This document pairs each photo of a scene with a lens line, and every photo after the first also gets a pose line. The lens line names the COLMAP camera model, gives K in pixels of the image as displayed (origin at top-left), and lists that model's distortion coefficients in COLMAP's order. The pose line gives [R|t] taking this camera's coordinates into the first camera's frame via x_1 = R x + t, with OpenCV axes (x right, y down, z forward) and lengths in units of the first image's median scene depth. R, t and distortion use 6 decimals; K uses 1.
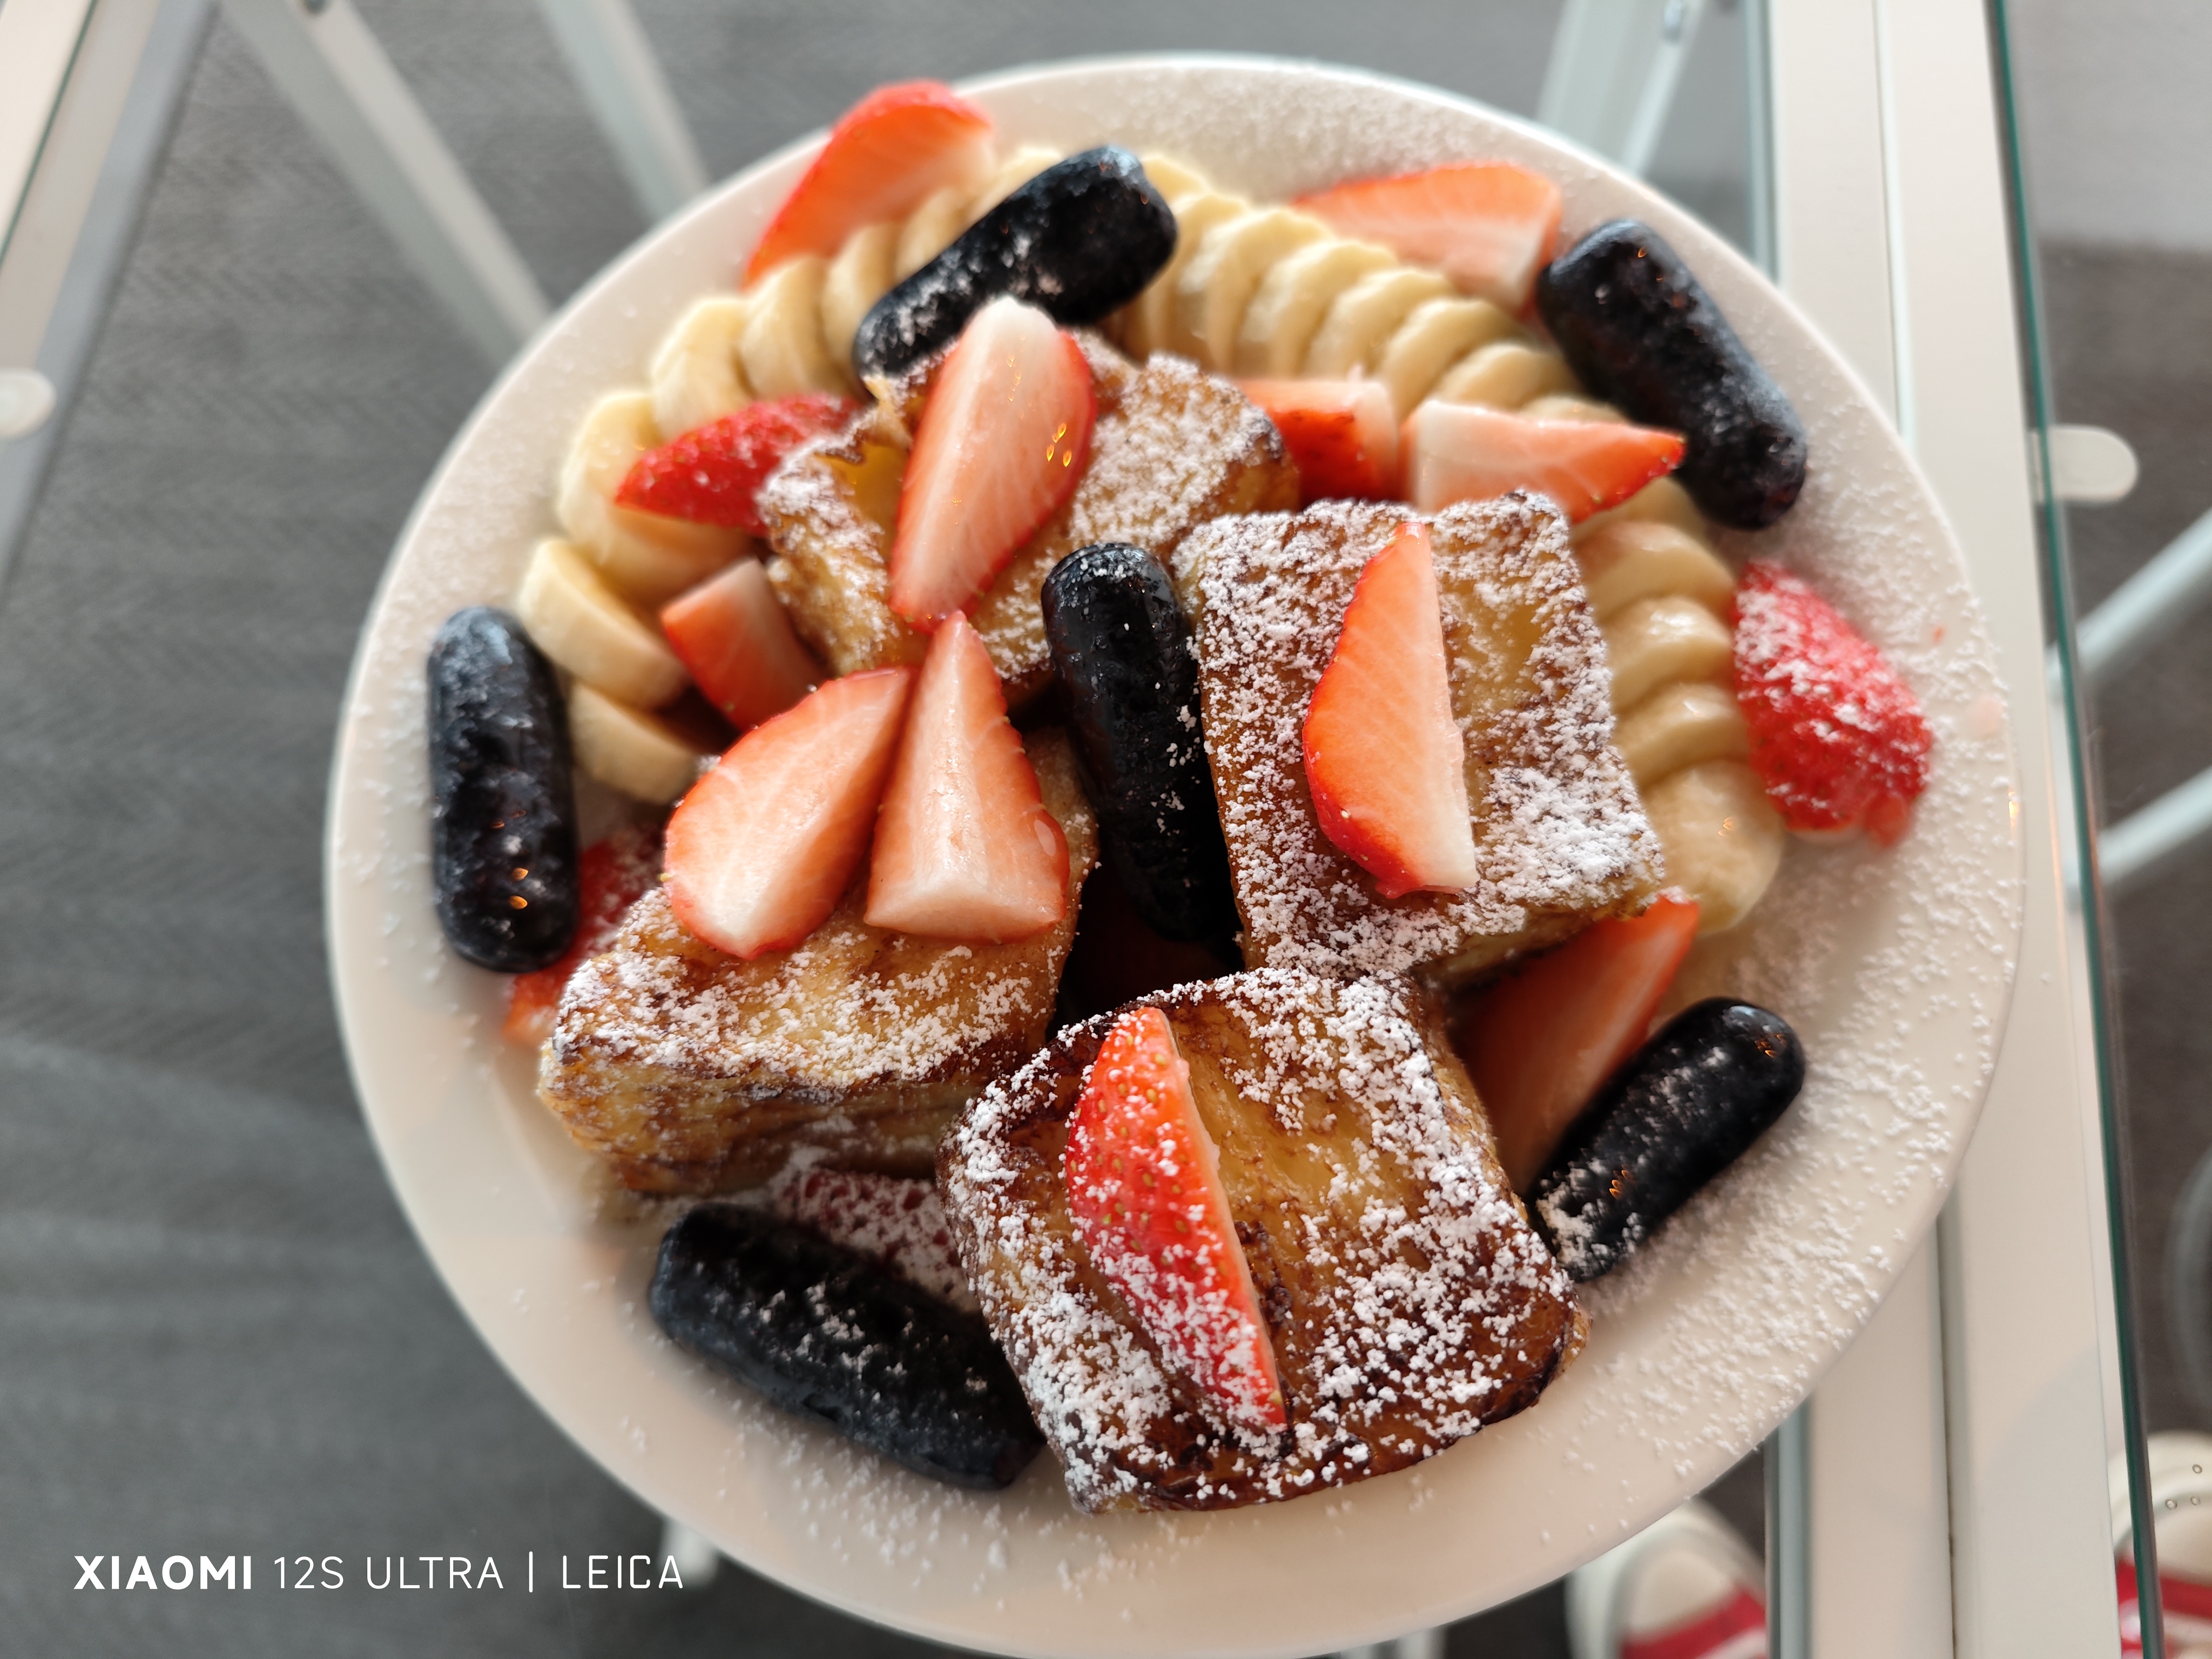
lens RADIAL K [[1590.4, 0, 1086.8], [0, 1590.4, 824.4], [0, 0, 1]] dist [-0.045636, -0.000044]
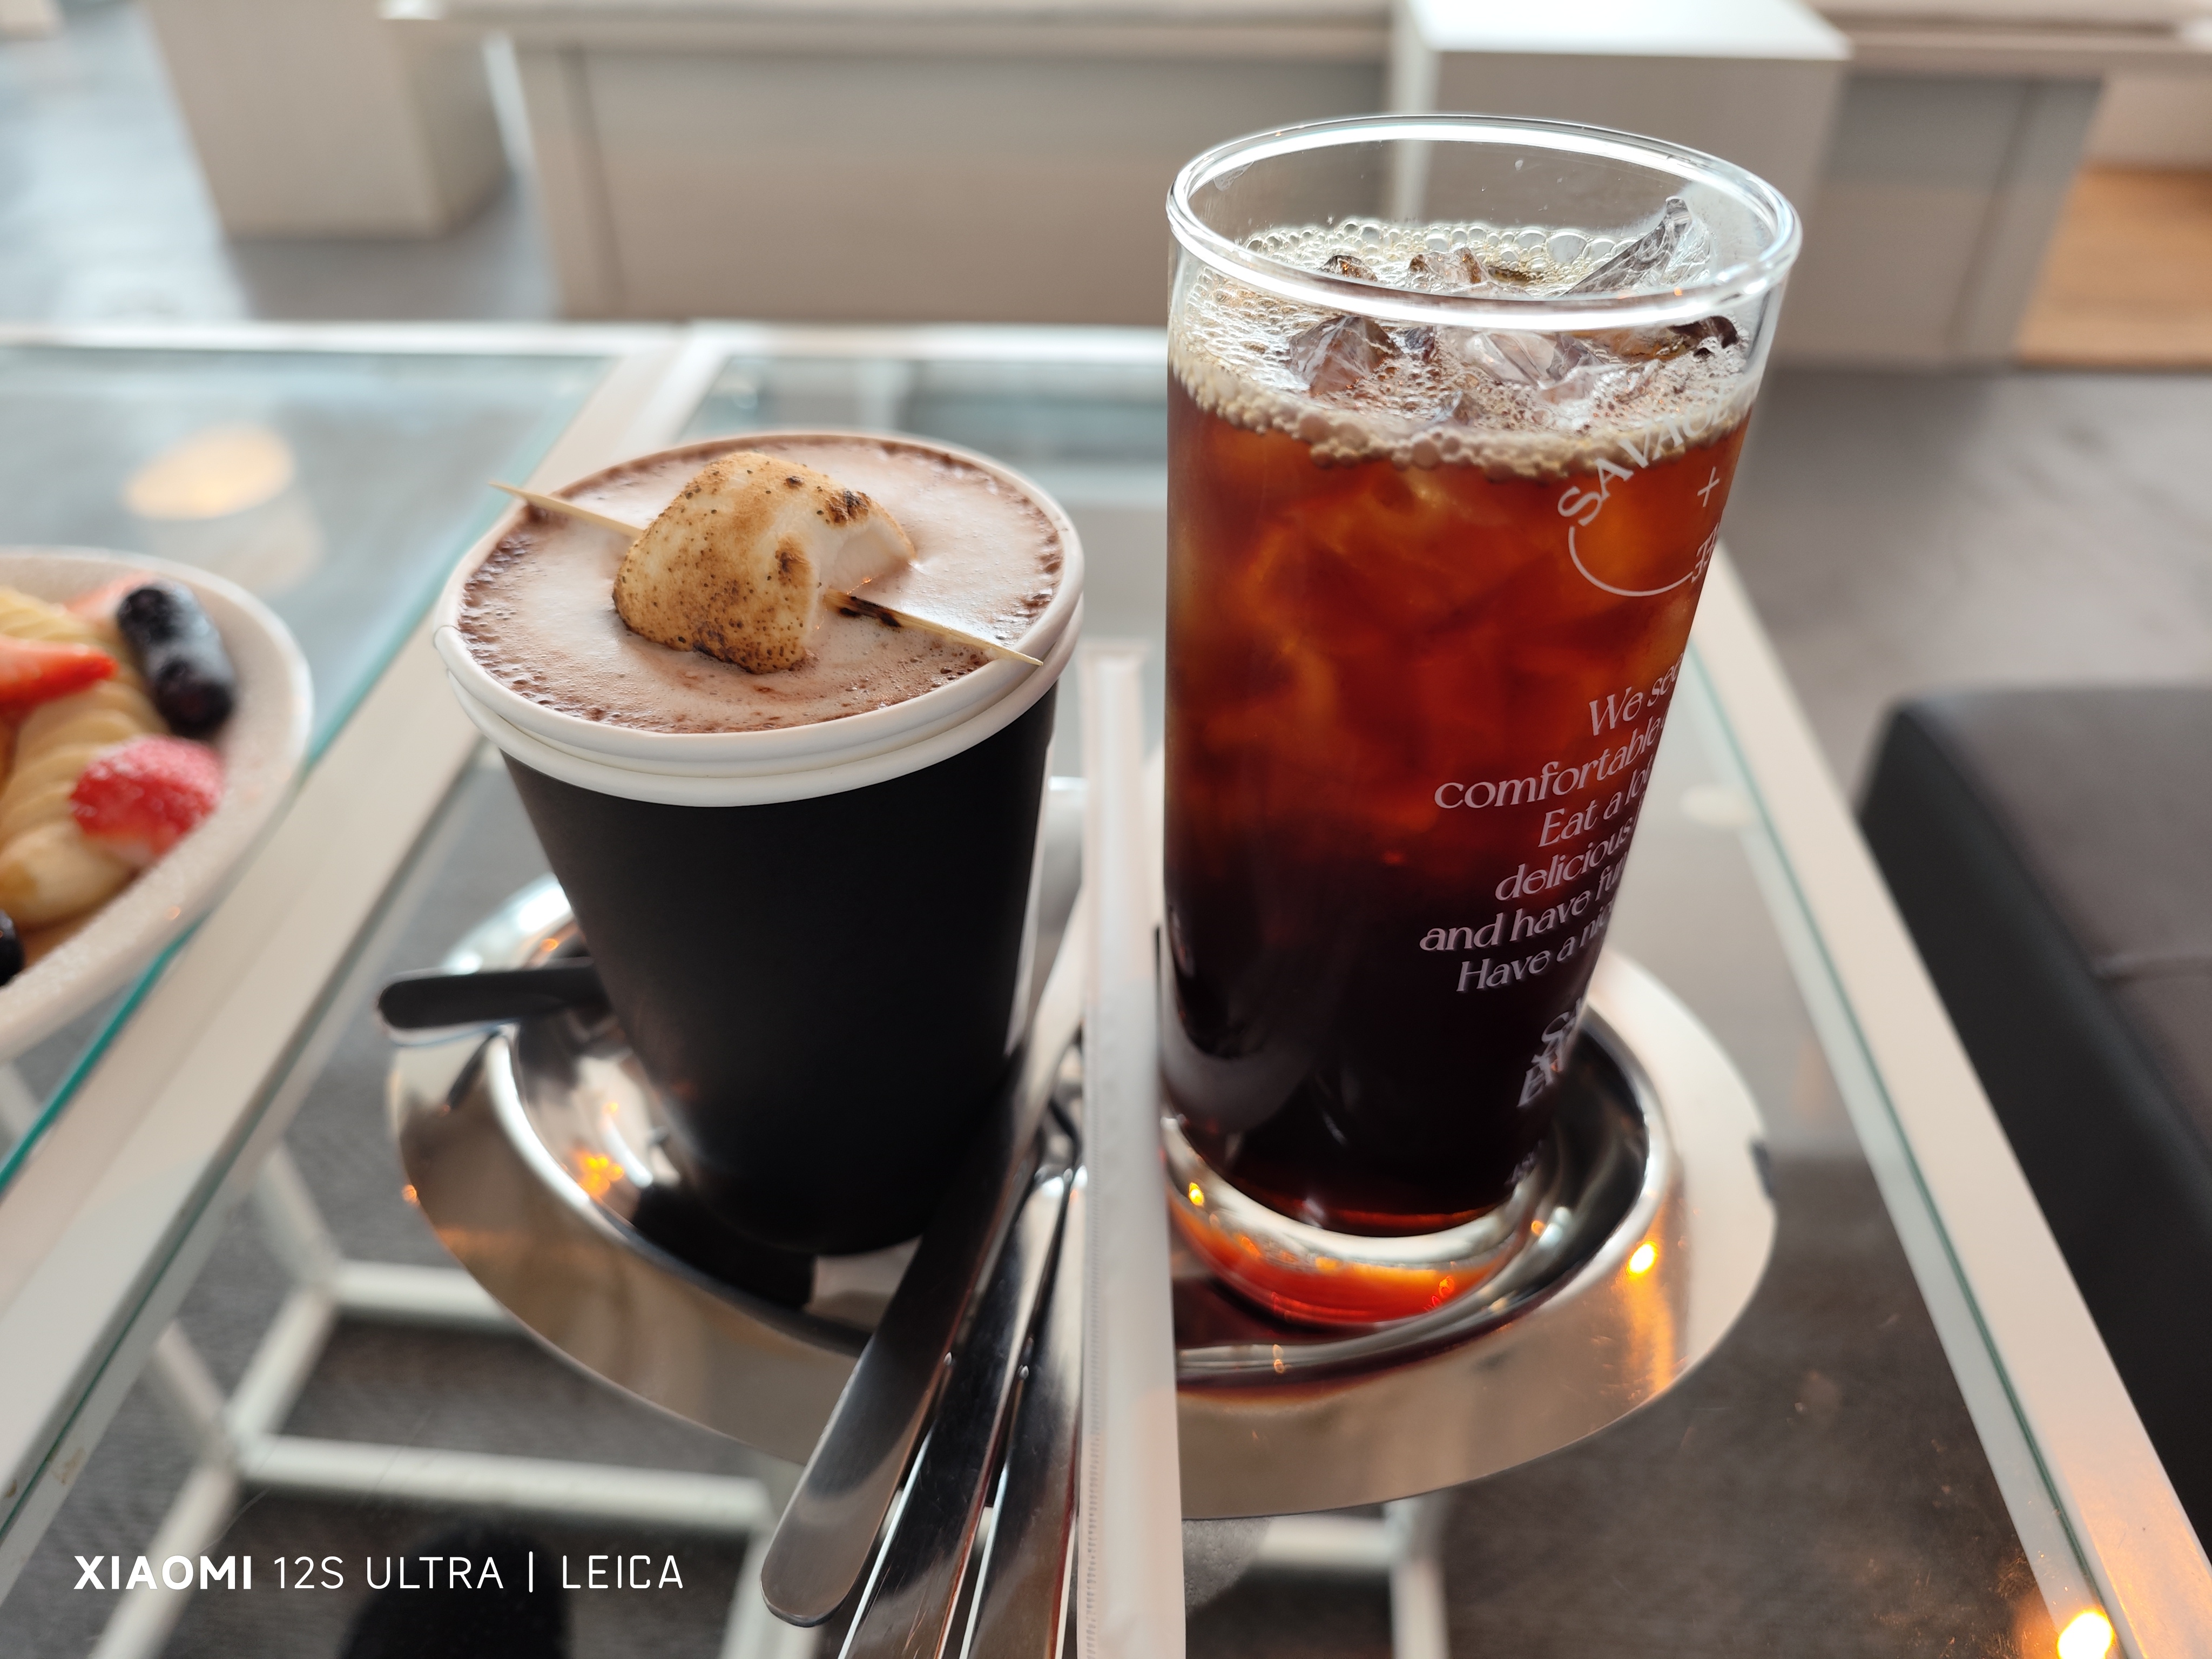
lens RADIAL K [[1590.4, 0, 1086.8], [0, 1590.4, 824.4], [0, 0, 1]] dist [-0.045636, -0.000044]
pose [[0.996638, 0.030634, 0.075988, 1.469285], [0.016584, 0.832844, -0.553260, 0.978627], [-0.080234, 0.552660, 0.829536, -0.461516]]
